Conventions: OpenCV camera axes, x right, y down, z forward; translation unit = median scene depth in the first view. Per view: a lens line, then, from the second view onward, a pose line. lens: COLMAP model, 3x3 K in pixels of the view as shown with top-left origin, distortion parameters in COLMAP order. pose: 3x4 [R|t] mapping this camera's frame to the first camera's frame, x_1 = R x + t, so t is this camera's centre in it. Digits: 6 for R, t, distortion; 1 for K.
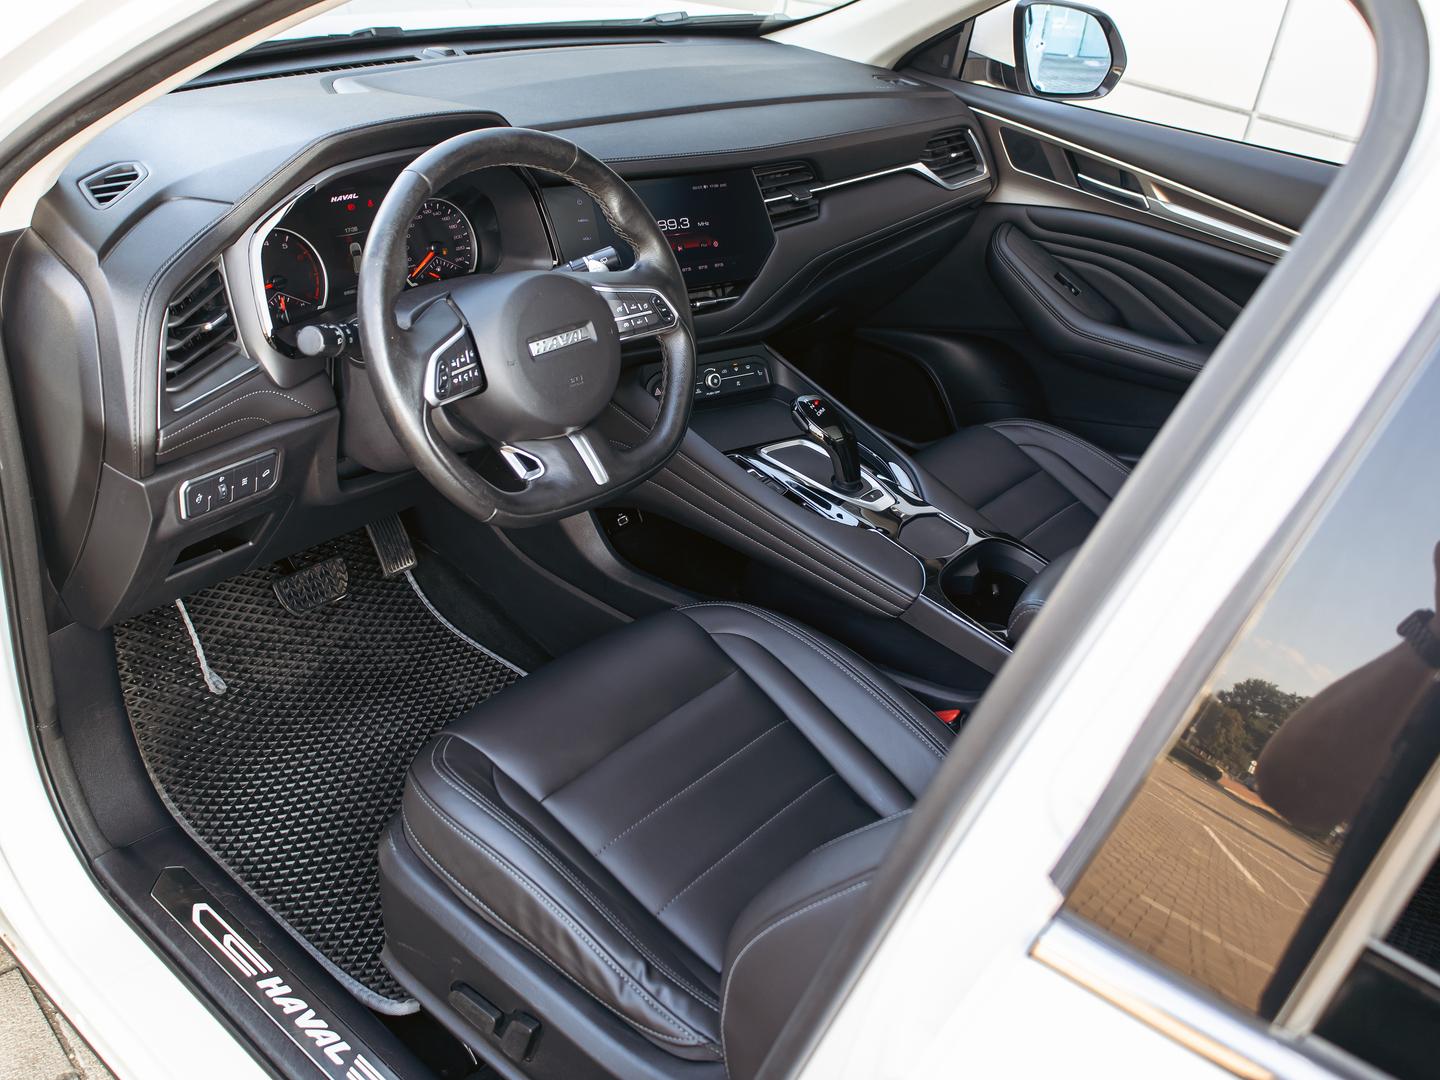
lens RADIAL K [[1218.7, 0, 721.2], [0, 1218.7, 542.7], [0, 0, 1]] dist [0.005266, 0.001982]
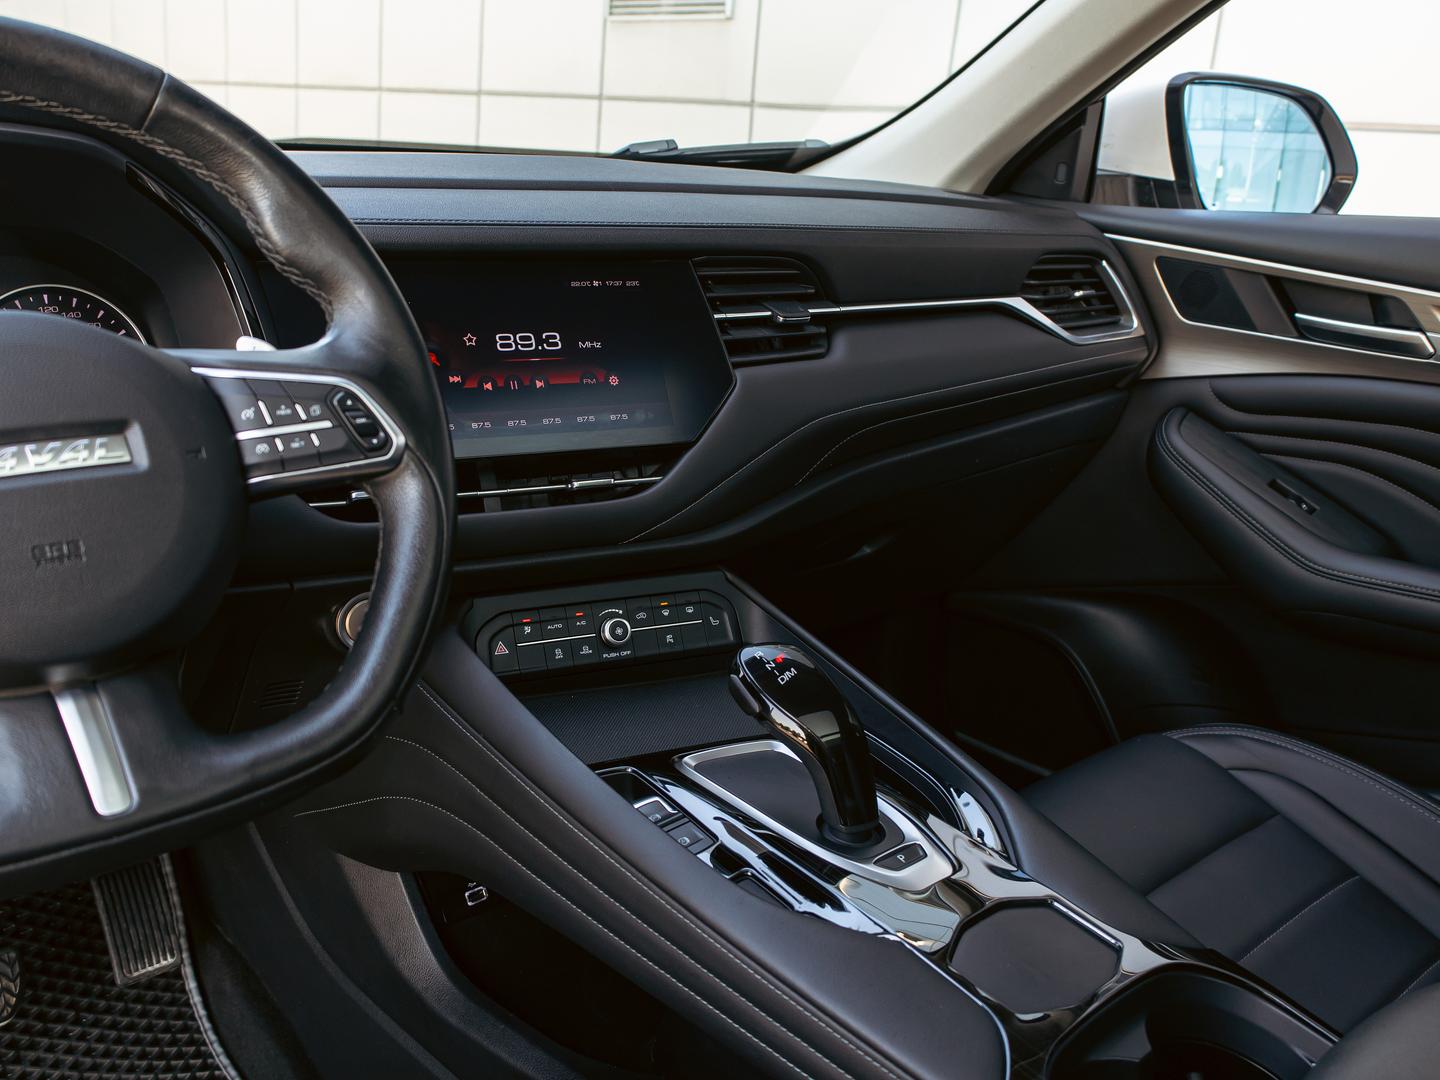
lens RADIAL K [[1329.1, 0, 685.0], [0, 1329.1, 548.9], [0, 0, 1]] dist [-0.007181, 0.000000]
pose [[0.988829, -0.017172, -0.148062, 0.106815], [-0.022296, 0.965126, -0.260835, -0.016441], [0.147377, 0.261222, 0.953962, 0.427544]]
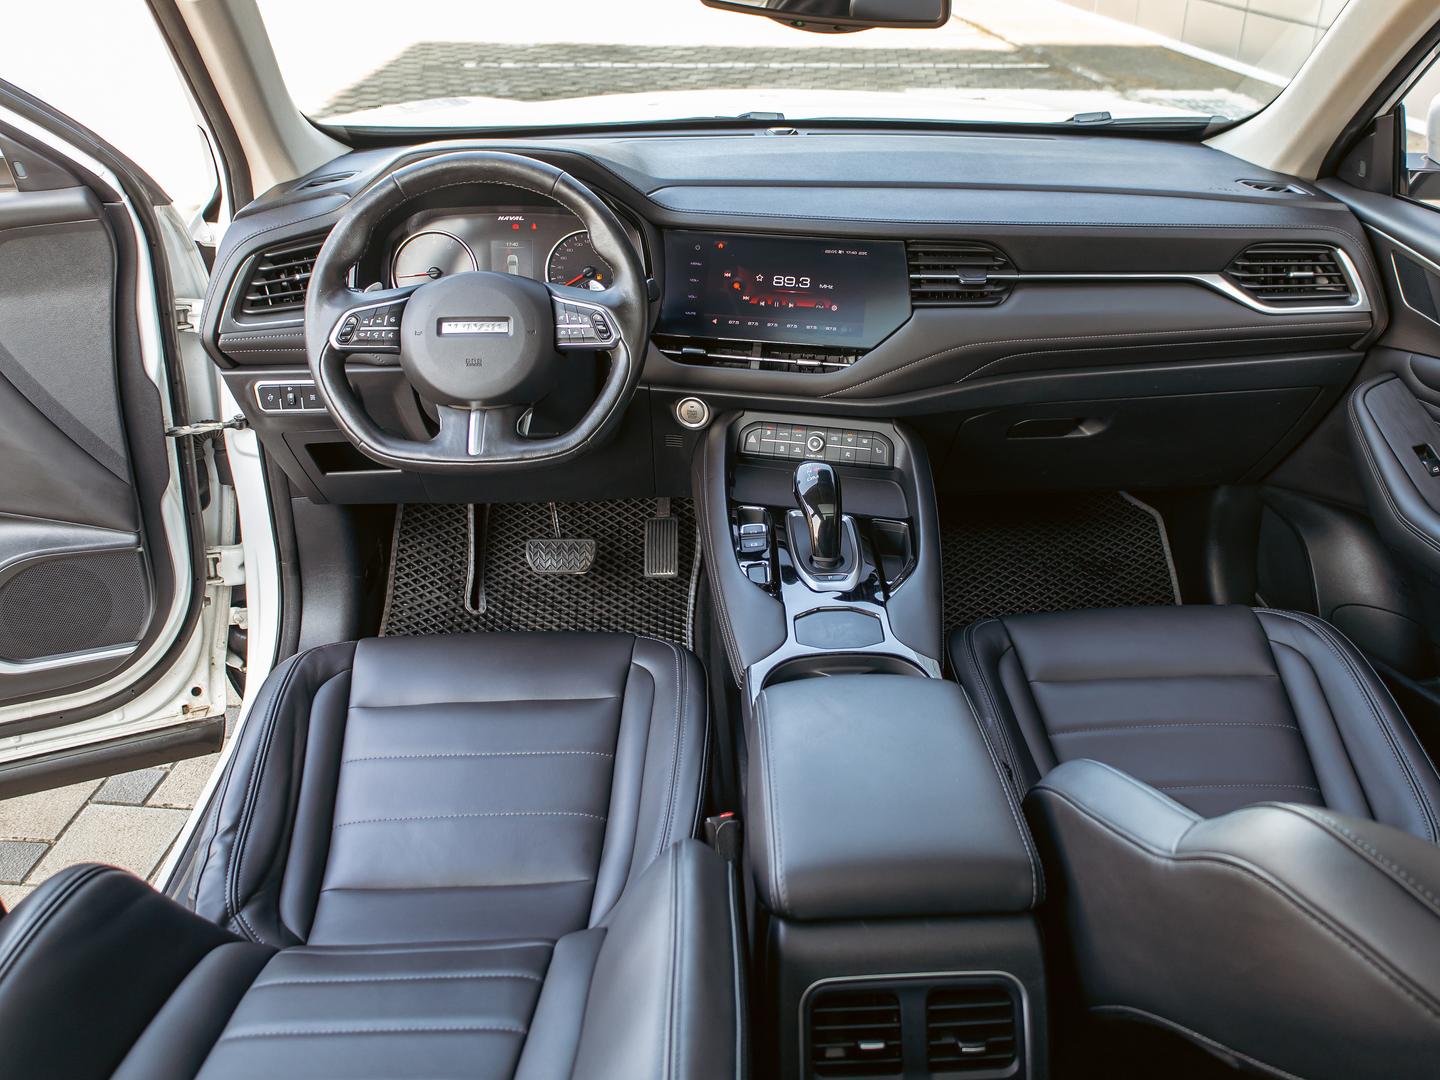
lens RADIAL K [[1218.7, 0, 716.6], [0, 1218.7, 535.2], [0, 0, 1]] dist [0.005266, 0.001982]
pose [[0.685643, 0.240810, -0.686953, 0.615954], [-0.326743, 0.945099, 0.005183, -0.040998], [0.650487, 0.220903, 0.726684, 0.239968]]
